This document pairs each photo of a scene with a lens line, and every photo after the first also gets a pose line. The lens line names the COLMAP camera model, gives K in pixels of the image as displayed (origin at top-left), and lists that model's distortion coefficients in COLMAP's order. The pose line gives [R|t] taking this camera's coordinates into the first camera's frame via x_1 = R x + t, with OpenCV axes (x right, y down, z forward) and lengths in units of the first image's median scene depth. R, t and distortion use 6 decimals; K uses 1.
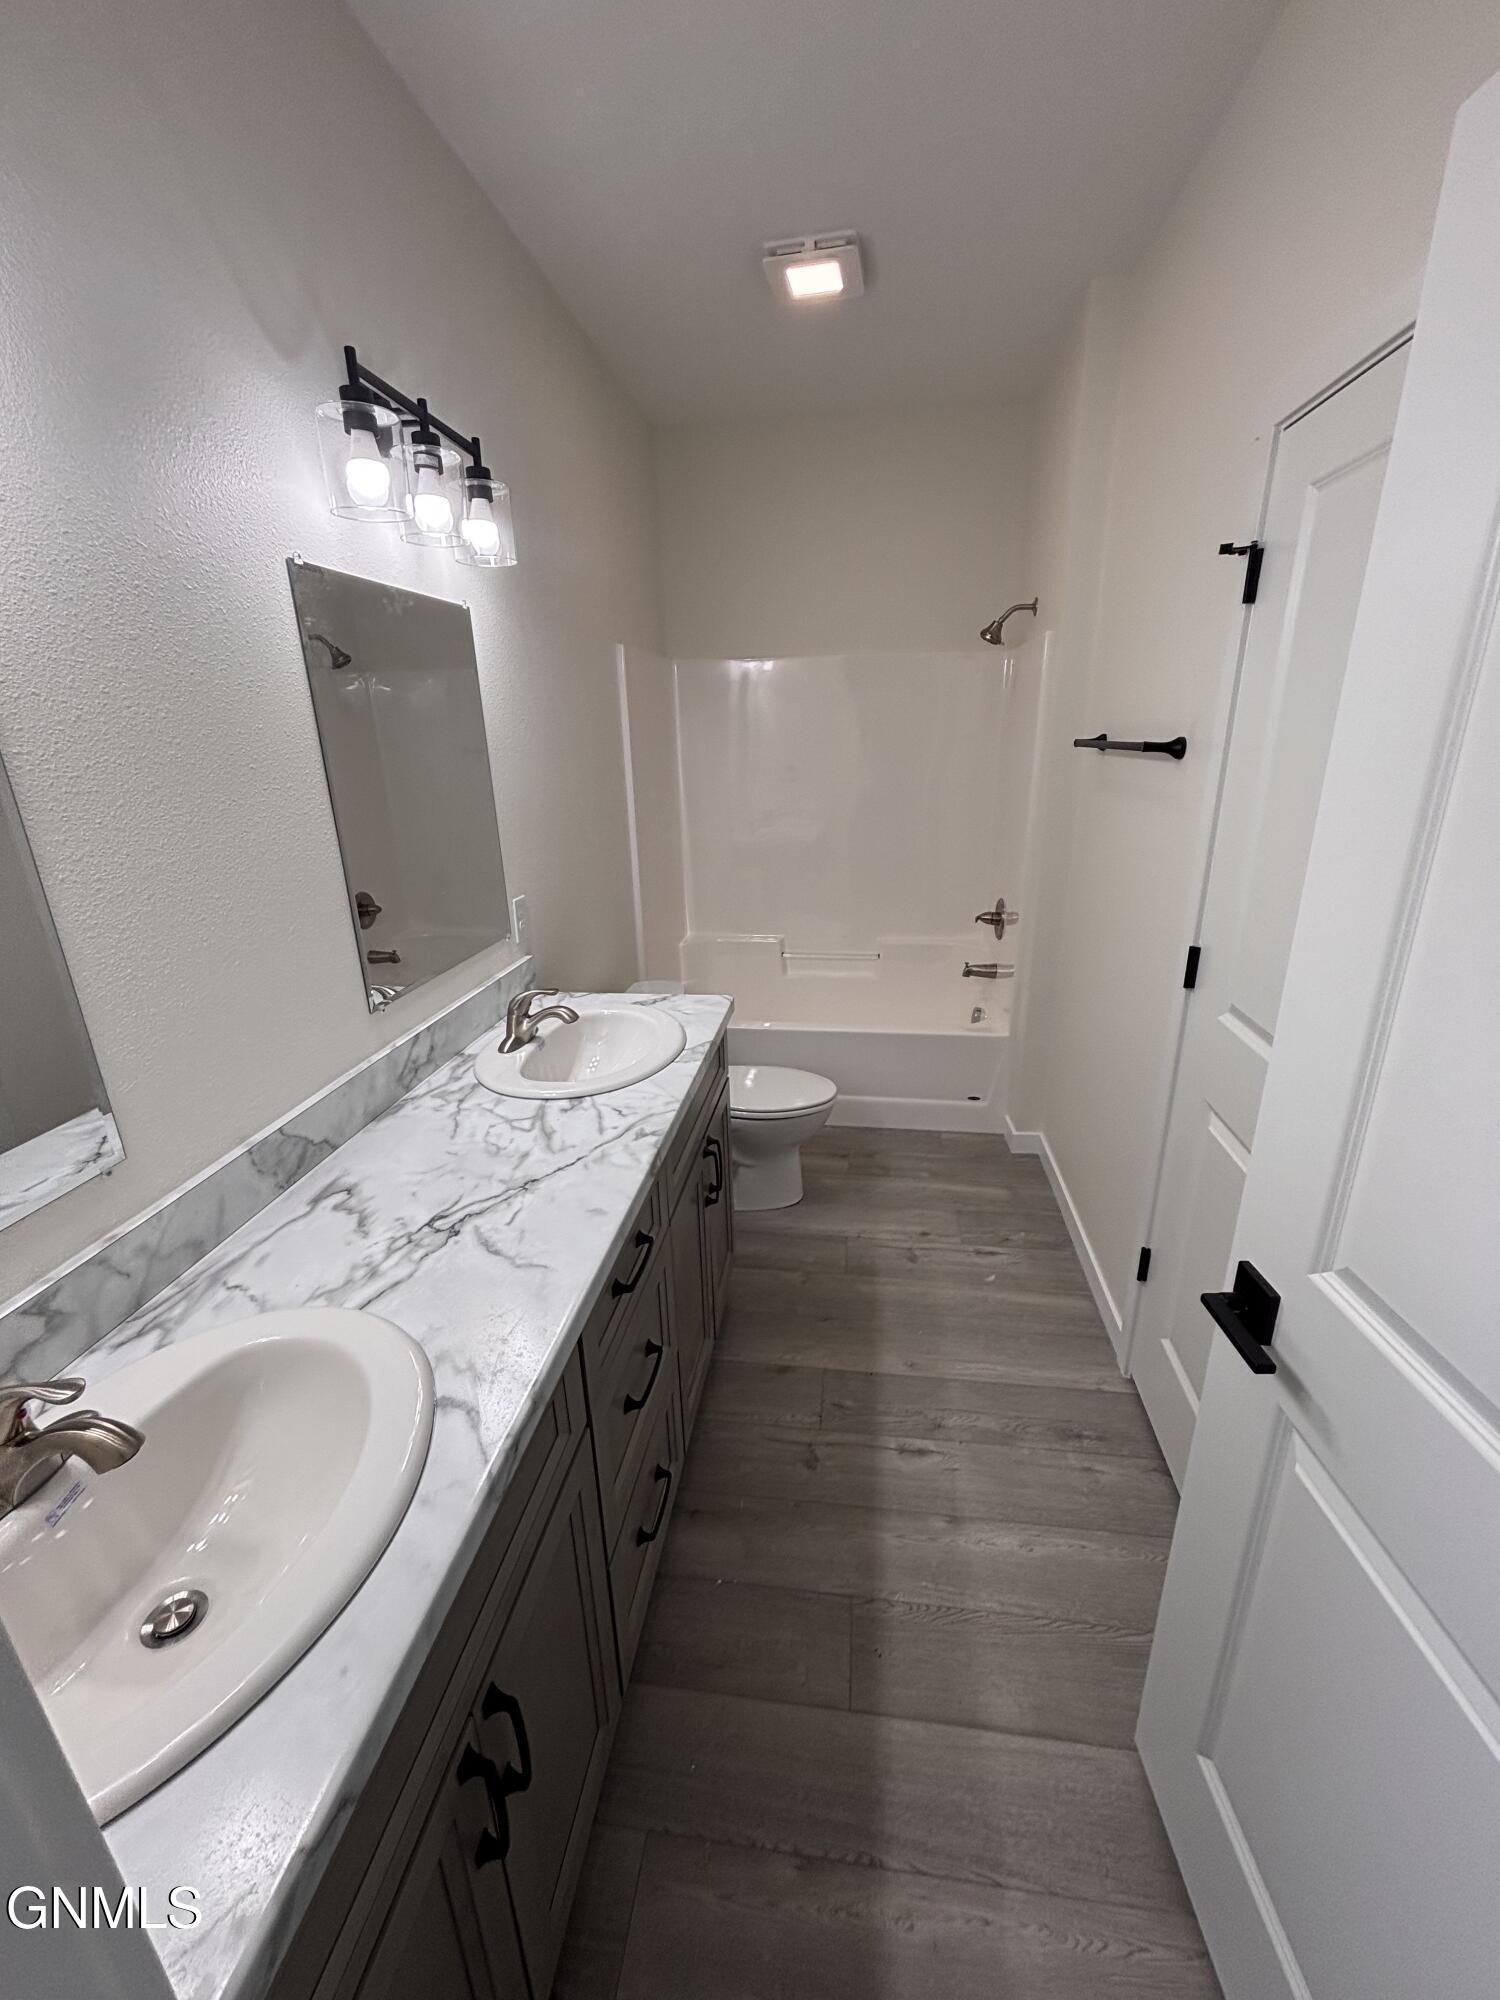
lens RADIAL K [[803.1, 0, 762.3], [0, 803.1, 997.0], [0, 0, 1]] dist [-0.001194, 0.000757]
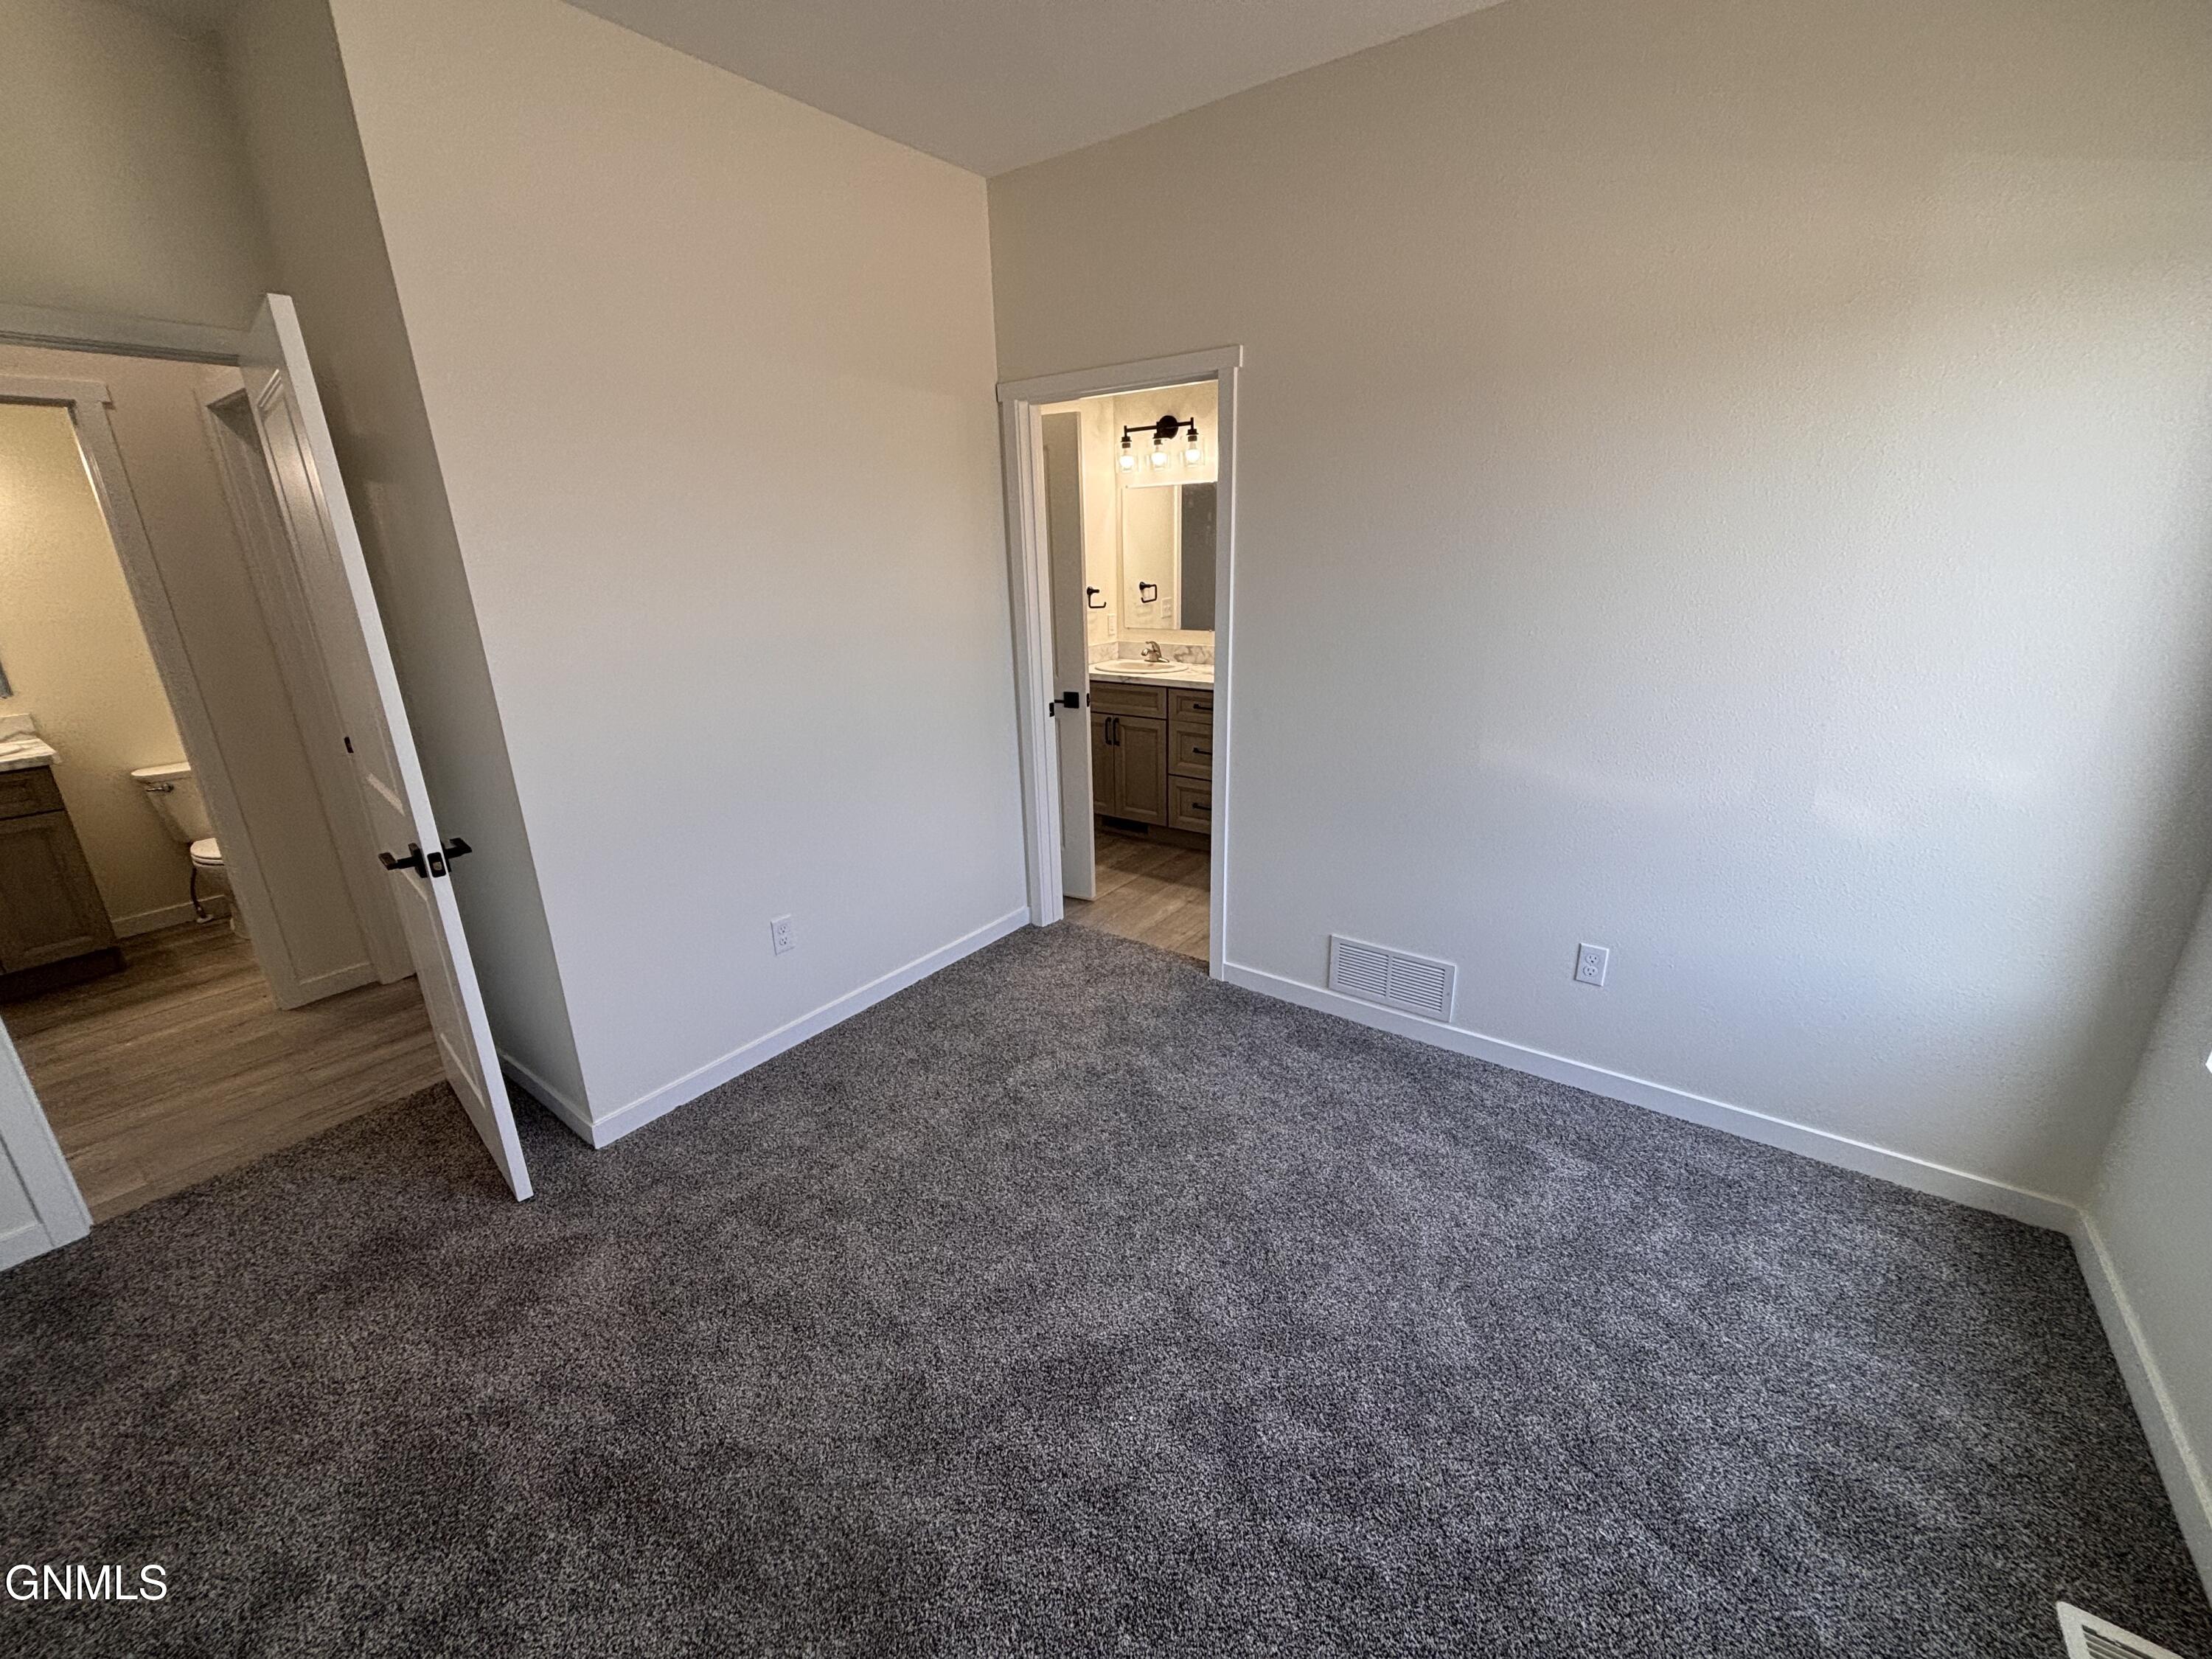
lens RADIAL K [[888.2, 0, 1099.5], [0, 888.2, 832.3], [0, 0, 1]] dist [-0.001194, 0.000757]
pose [[-0.484191, 0.304422, -0.820297, 2.622419], [-0.244074, 0.853314, 0.460743, -0.645530], [0.840231, 0.423300, -0.338865, 1.765835]]
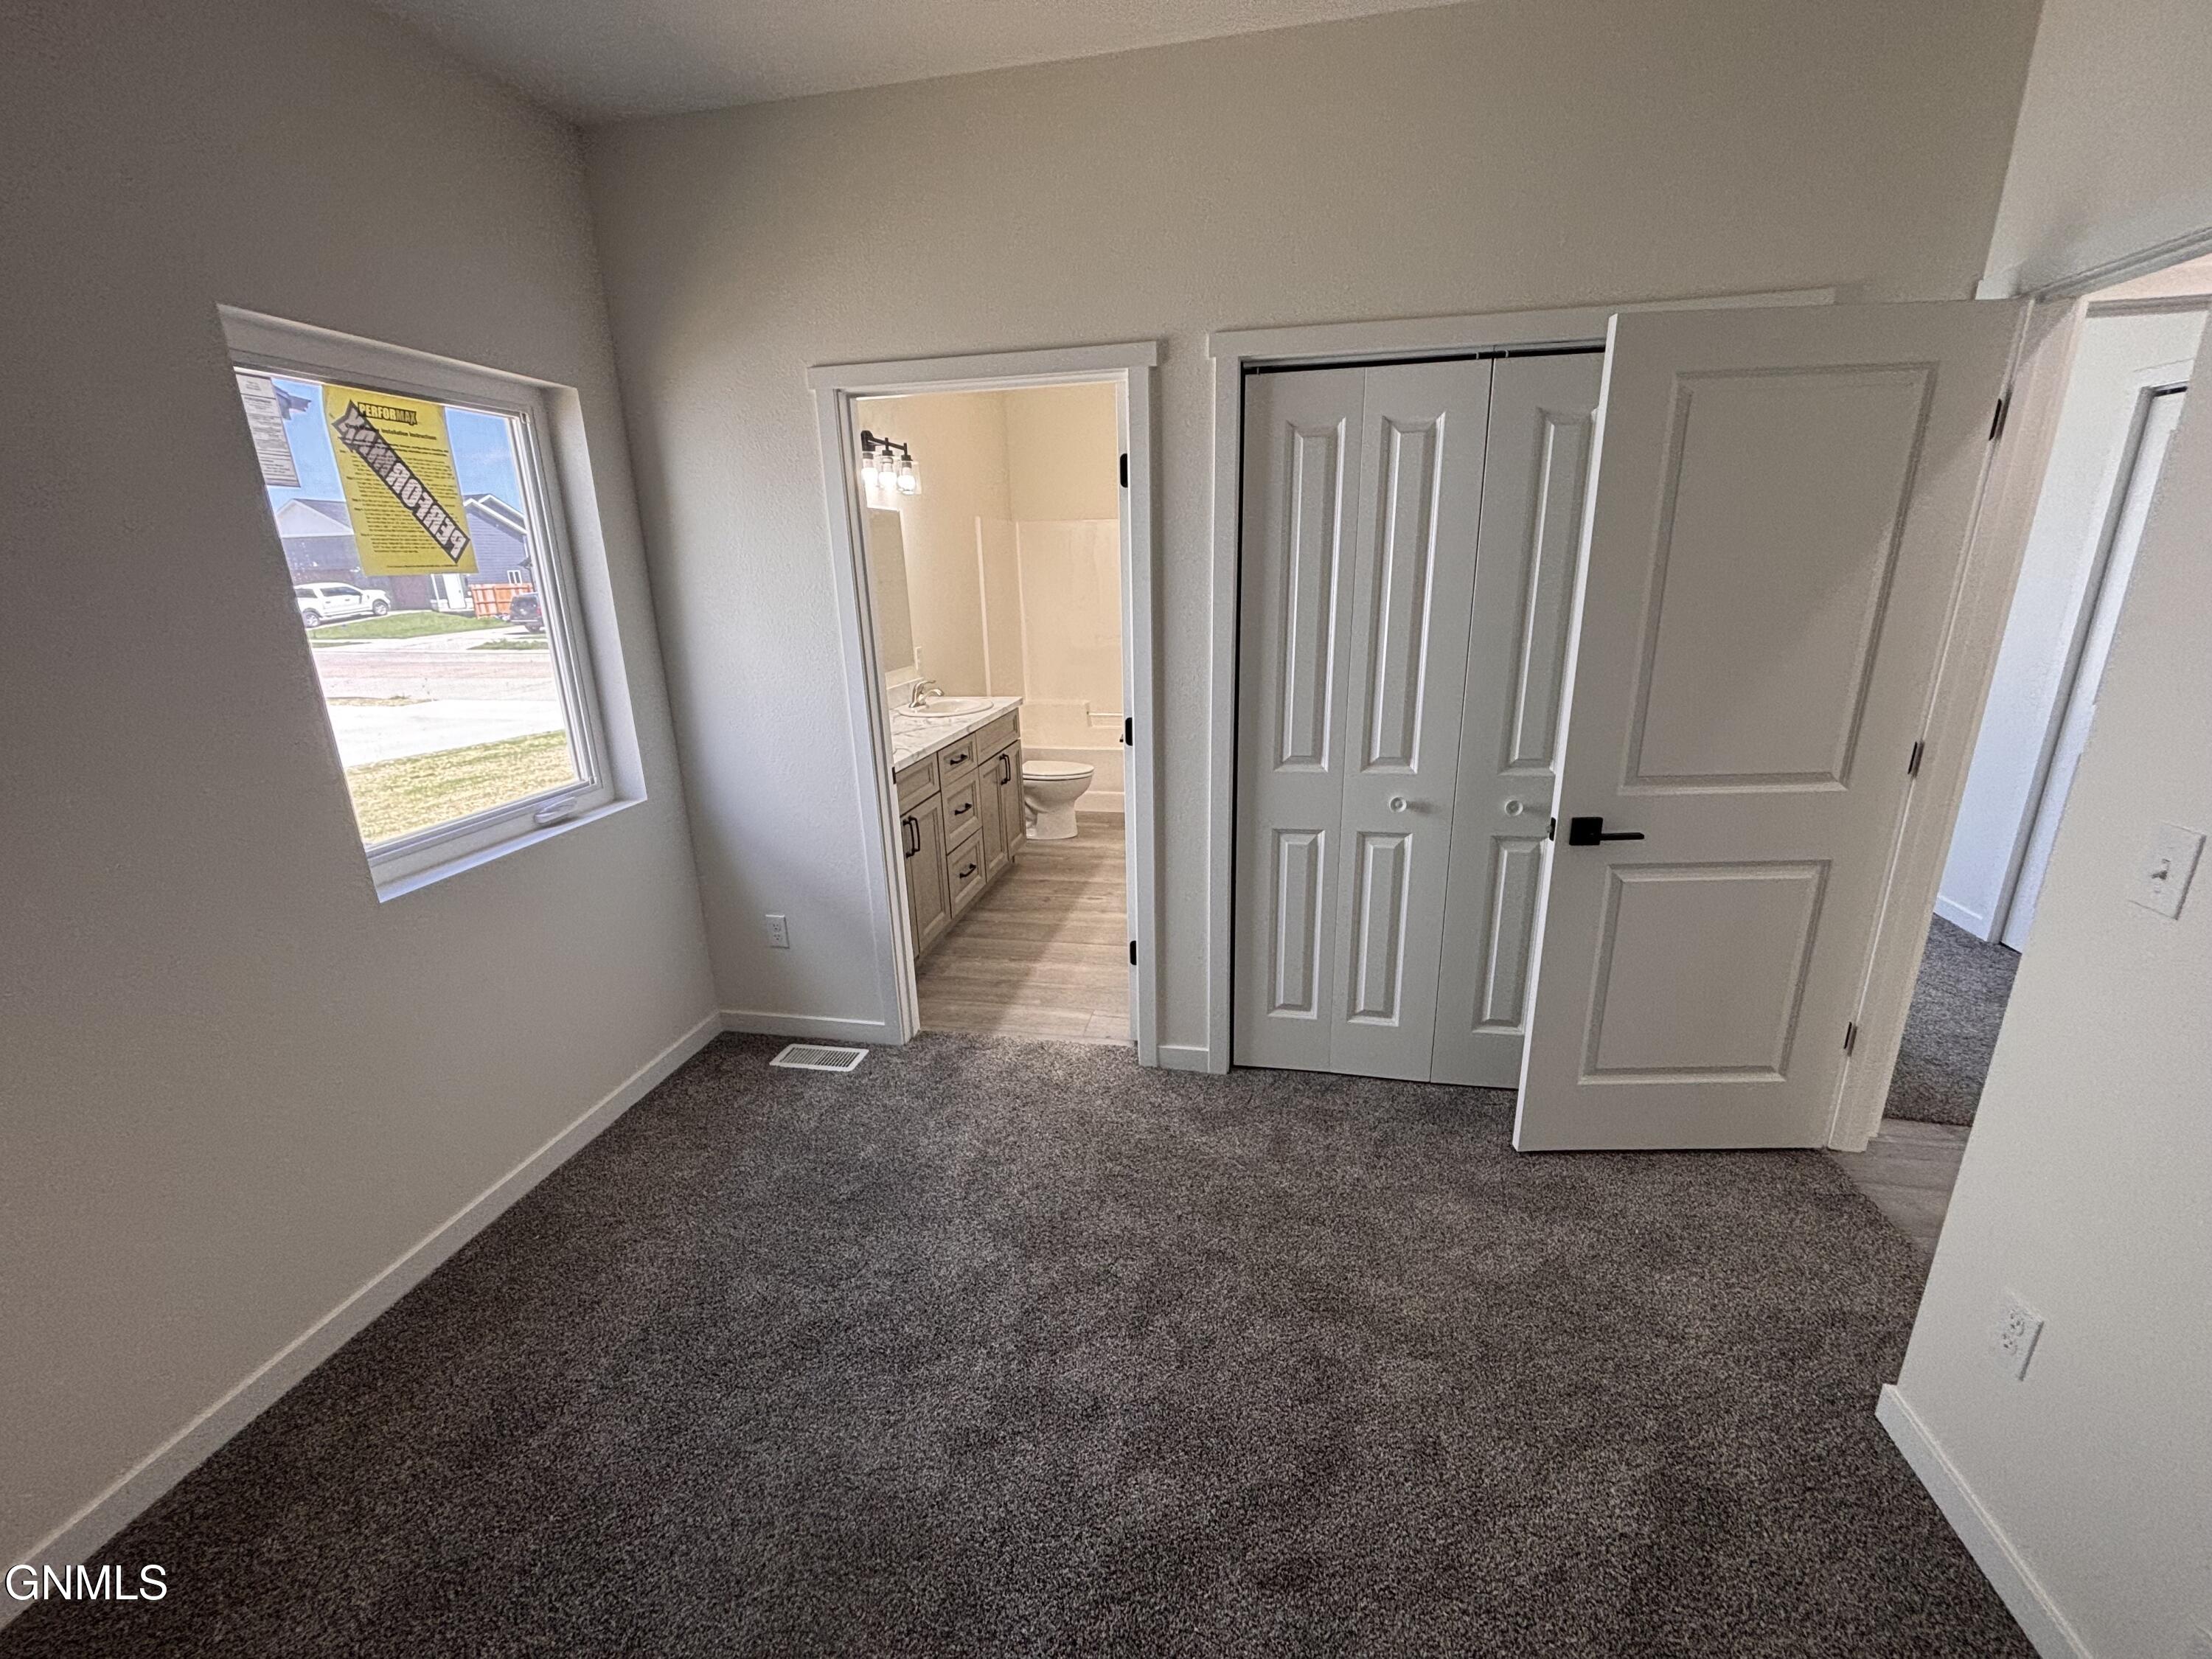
lens RADIAL K [[888.2, 0, 1110.2], [0, 888.2, 822.3], [0, 0, 1]] dist [-0.001194, 0.000757]
pose [[0.997748, 0.013796, -0.065639, 0.483441], [-0.015672, 0.999481, -0.028158, 0.543250], [0.065216, 0.029123, 0.997446, -1.725697]]
